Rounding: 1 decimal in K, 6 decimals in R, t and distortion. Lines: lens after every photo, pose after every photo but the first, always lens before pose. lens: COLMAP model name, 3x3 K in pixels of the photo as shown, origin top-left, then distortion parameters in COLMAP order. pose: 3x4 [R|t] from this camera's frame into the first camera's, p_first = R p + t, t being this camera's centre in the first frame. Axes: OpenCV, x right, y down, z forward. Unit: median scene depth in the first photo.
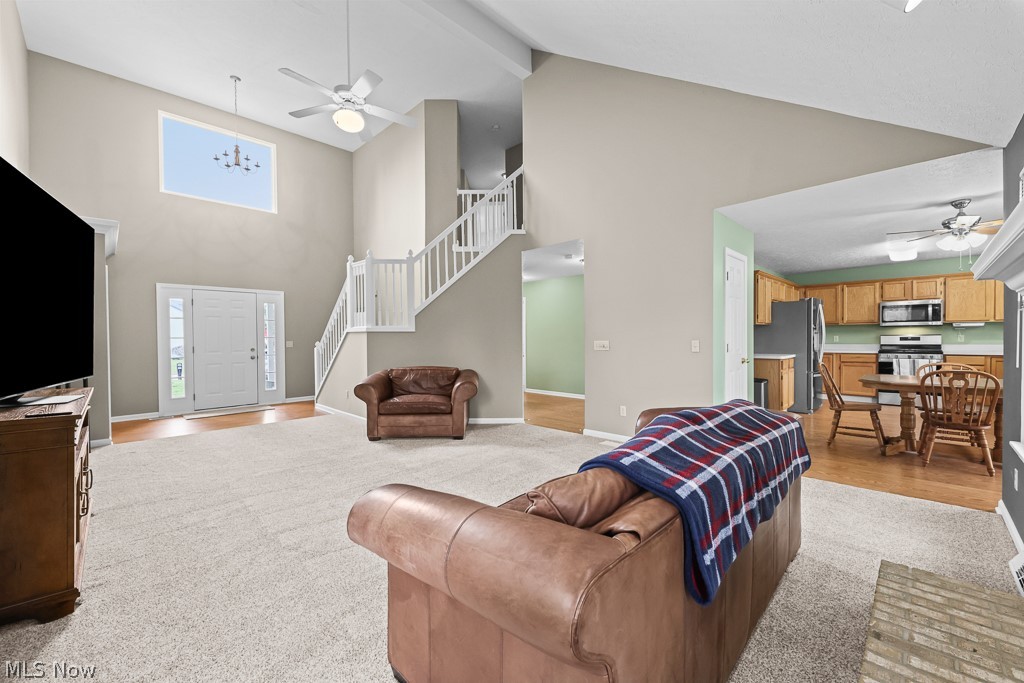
lens RADIAL K [[410.3, 0, 508.6], [0, 410.3, 340.8], [0, 0, 1]] dist [0.001206, -0.000150]
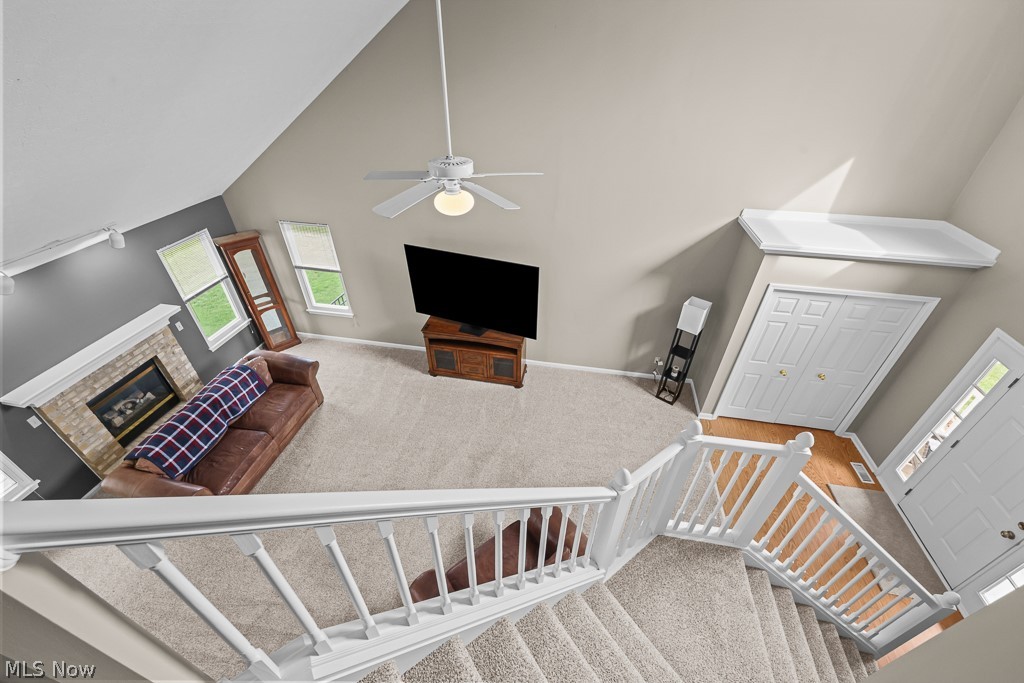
lens RADIAL K [[404.5, 0, 514.9], [0, 404.5, 343.9], [0, 0, 1]] dist [0.001548, -0.000015]
pose [[-0.822820, 0.339058, -0.456078, -0.053588], [-0.007322, 0.796136, 0.605073, -0.498215], [0.568255, 0.501206, -0.652594, 1.069772]]
